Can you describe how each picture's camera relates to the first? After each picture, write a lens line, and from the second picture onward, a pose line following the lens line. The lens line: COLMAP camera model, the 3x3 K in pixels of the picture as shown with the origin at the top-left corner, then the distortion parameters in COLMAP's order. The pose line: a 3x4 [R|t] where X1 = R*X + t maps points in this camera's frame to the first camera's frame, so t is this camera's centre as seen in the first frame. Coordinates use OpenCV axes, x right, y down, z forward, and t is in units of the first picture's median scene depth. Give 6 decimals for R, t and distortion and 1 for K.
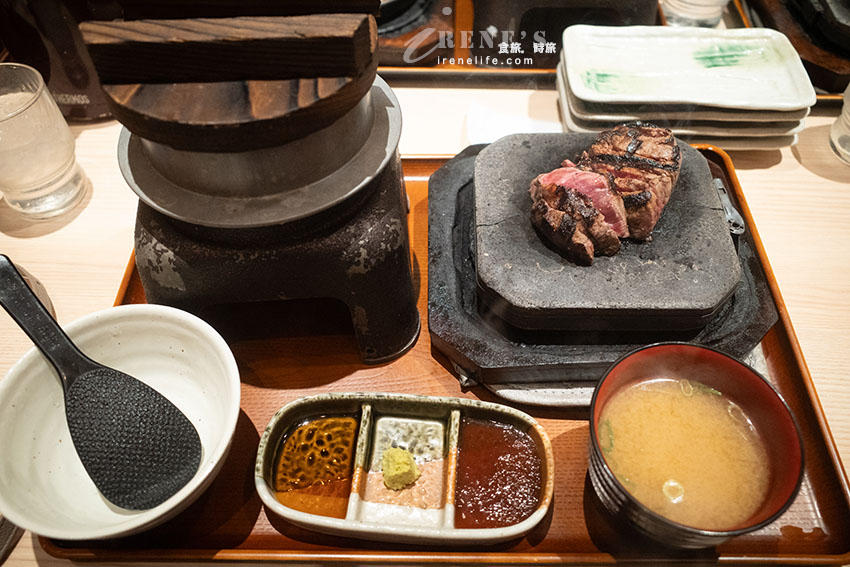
lens RADIAL K [[815.6, 0, 378.6], [0, 815.6, 284.4], [0, 0, 1]] dist [-0.010550, 0.001268]
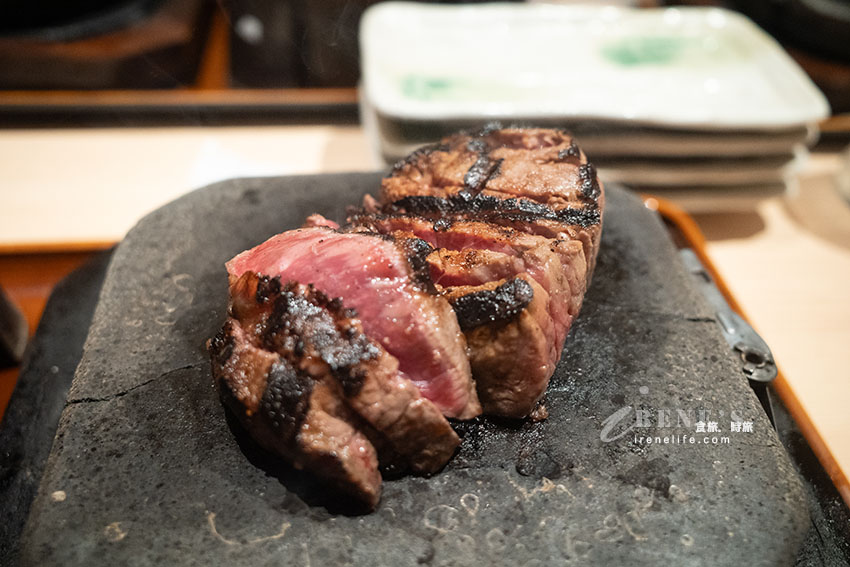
lens RADIAL K [[815.6, 0, 378.6], [0, 815.6, 284.4], [0, 0, 1]] dist [-0.010550, 0.001268]
pose [[0.993705, -0.048701, 0.100892, 0.231281], [0.063757, 0.986345, -0.151849, -0.062611], [-0.092119, 0.157325, 0.983241, 0.654318]]
